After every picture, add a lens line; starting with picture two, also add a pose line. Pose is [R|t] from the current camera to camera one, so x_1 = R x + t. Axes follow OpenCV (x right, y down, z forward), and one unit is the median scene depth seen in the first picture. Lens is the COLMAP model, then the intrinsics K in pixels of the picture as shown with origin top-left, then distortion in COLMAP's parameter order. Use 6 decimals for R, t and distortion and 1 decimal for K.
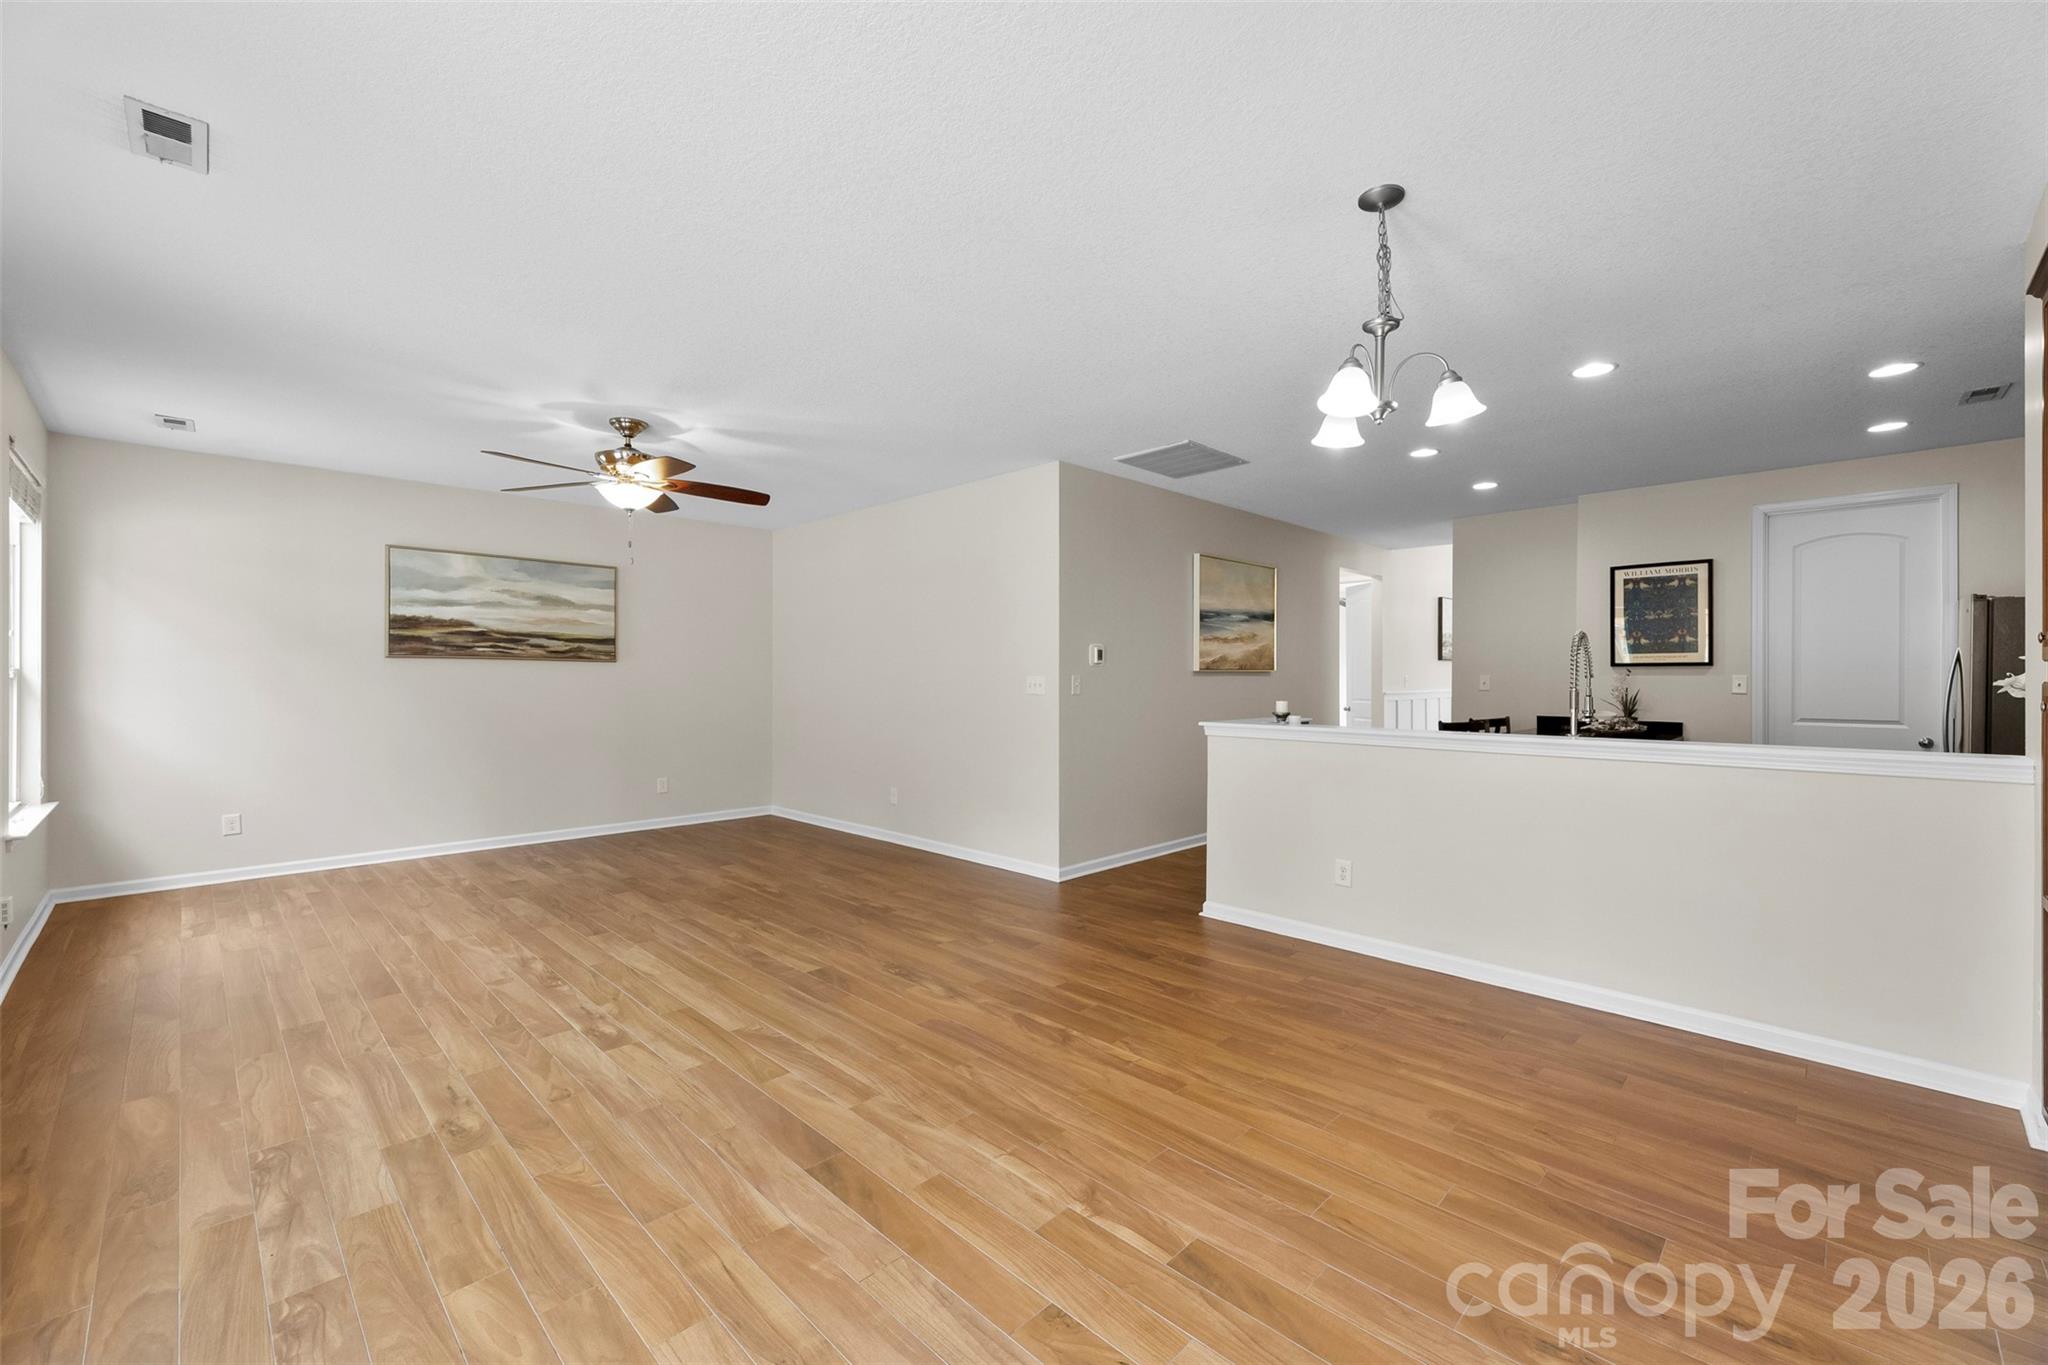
lens RADIAL K [[845.6, 0, 1006.6], [0, 845.6, 664.4], [0, 0, 1]] dist [0.000857, -0.000156]
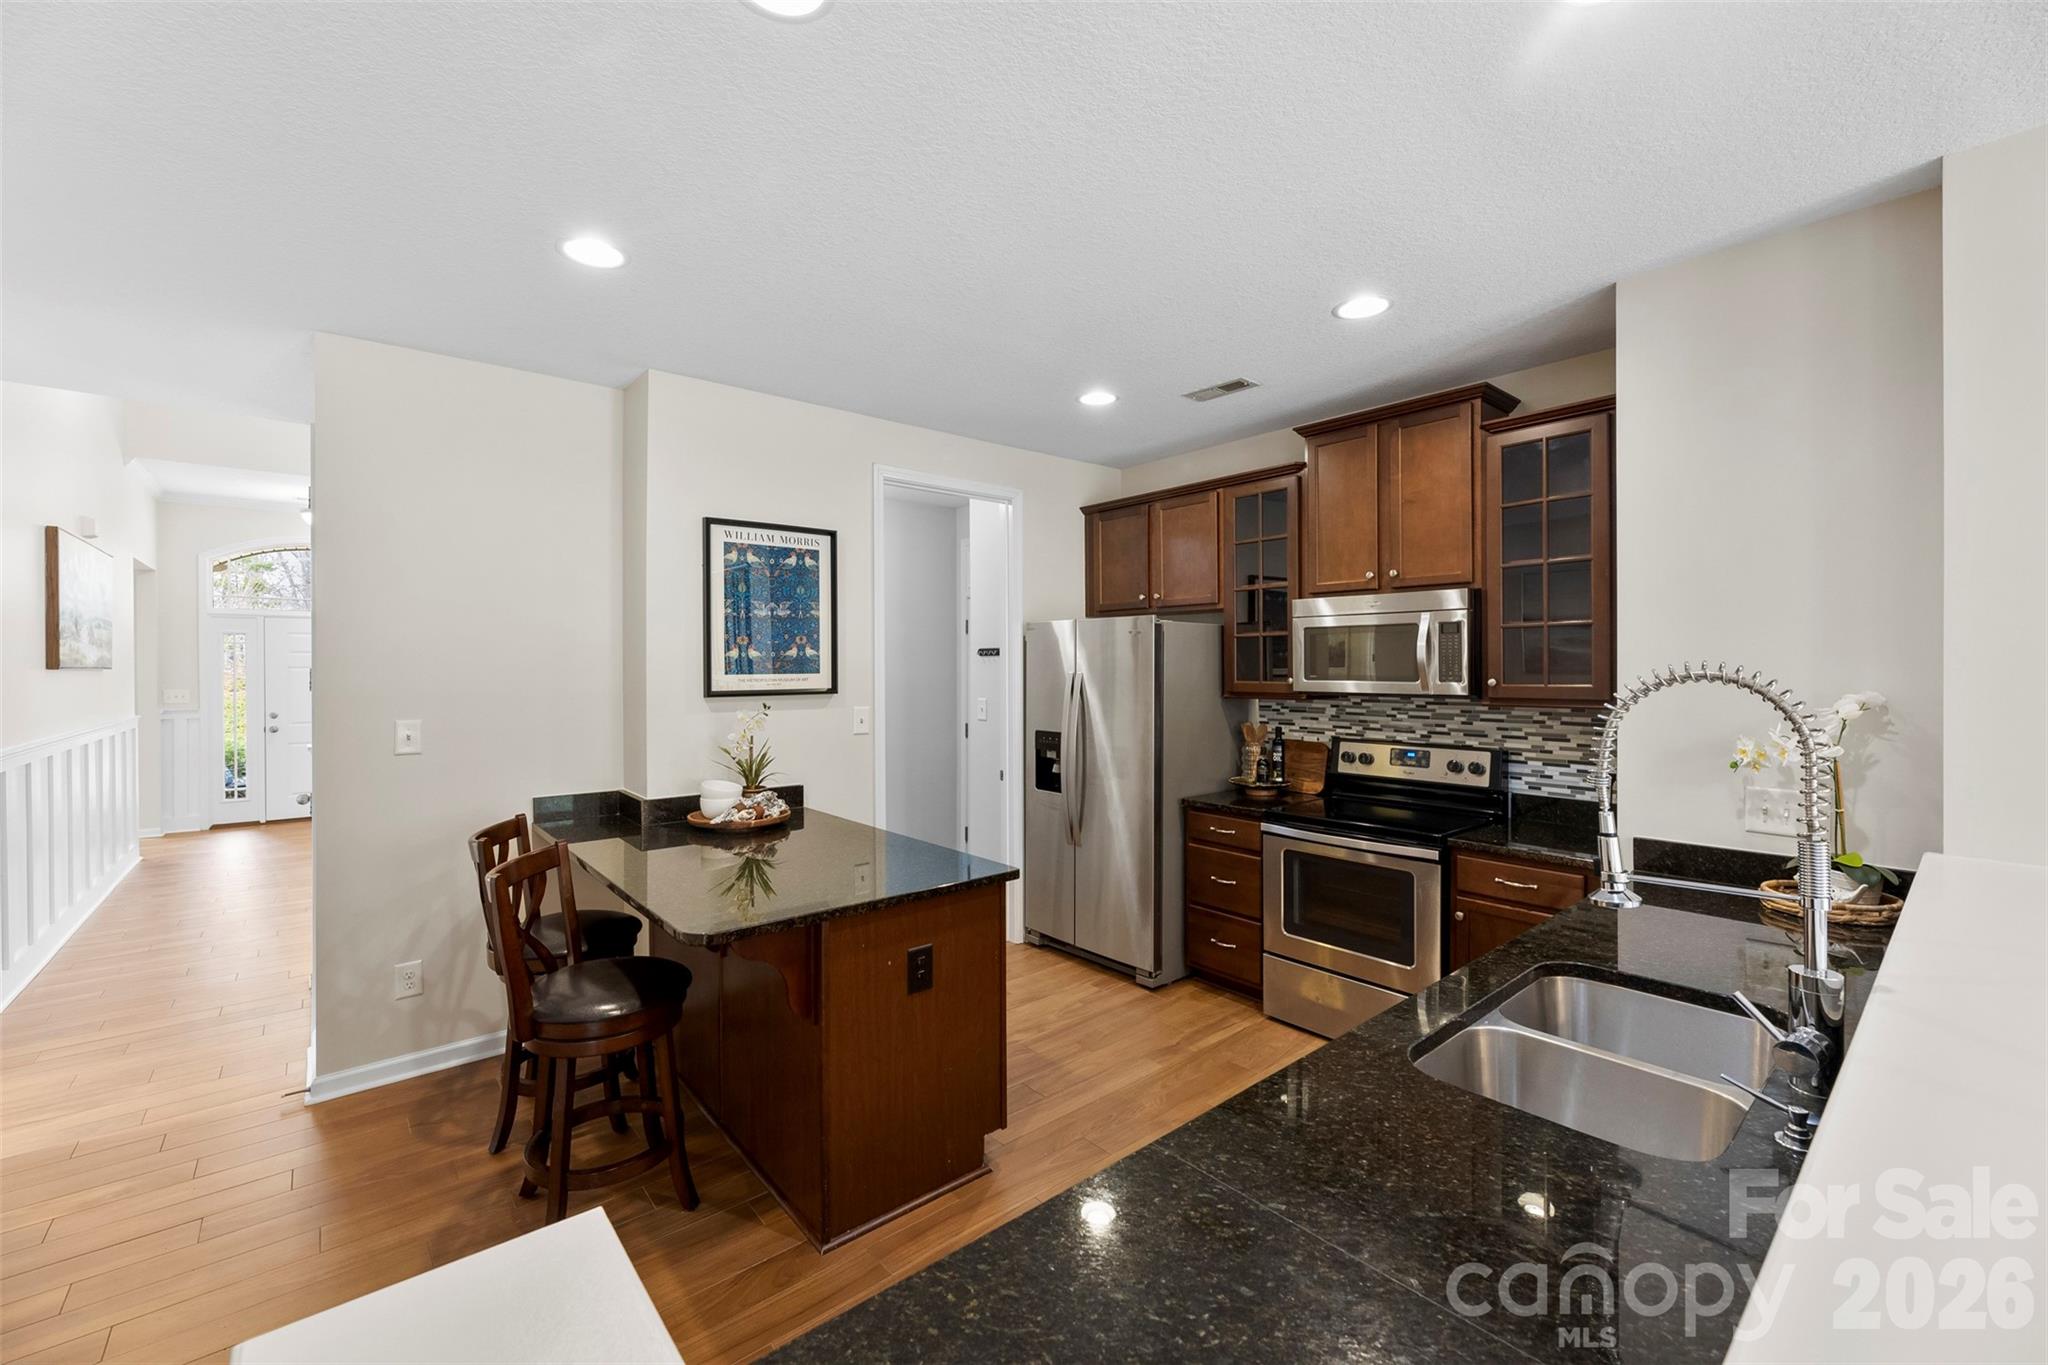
lens RADIAL K [[844.0, 0, 1053.3], [0, 844.0, 672.6], [0, 0, 1]] dist [-0.000792, -0.000748]
pose [[0.065810, -0.007429, 0.997804, 0.184875], [-0.010978, 0.999906, 0.008169, -0.021162], [-0.997772, -0.011492, 0.065723, 0.760418]]
